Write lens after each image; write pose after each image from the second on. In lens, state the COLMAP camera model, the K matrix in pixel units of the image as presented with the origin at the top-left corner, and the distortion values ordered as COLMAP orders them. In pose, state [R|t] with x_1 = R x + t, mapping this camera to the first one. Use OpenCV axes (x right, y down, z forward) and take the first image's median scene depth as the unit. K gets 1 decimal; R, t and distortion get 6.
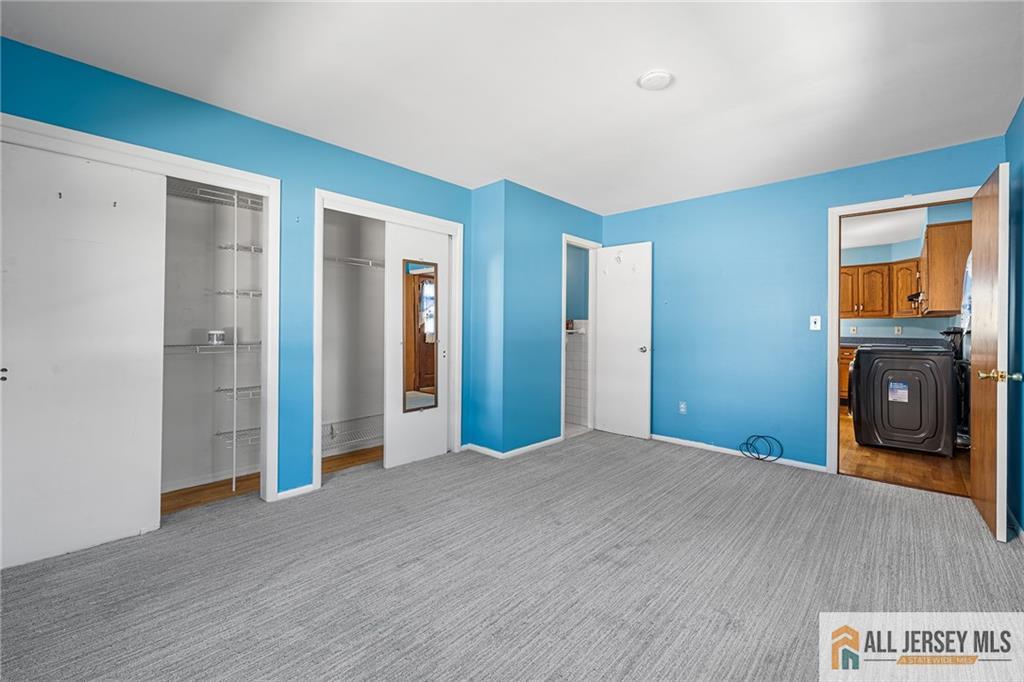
lens RADIAL K [[417.5, 0, 508.4], [0, 417.5, 332.8], [0, 0, 1]] dist [-0.003324, 0.001065]
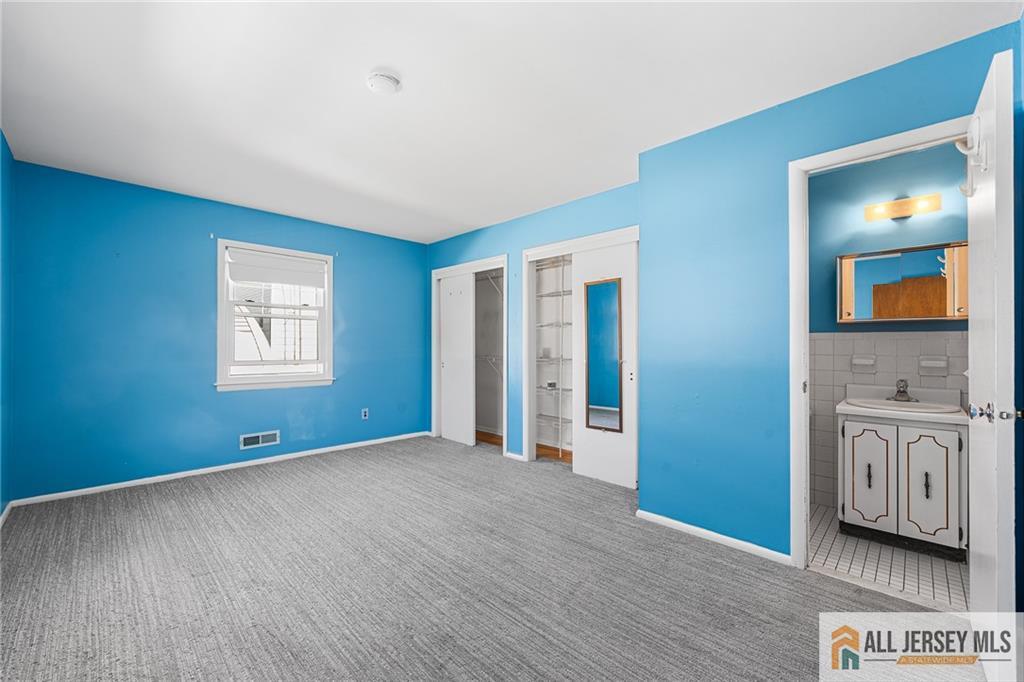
lens RADIAL K [[417.5, 0, 510.6], [0, 417.5, 349.2], [0, 0, 1]] dist [-0.003324, 0.001065]
pose [[-0.025310, -0.002083, -0.999677, 0.847800], [-0.012385, 0.999922, -0.001770, -0.003405], [0.999603, 0.012336, -0.025334, 0.862451]]
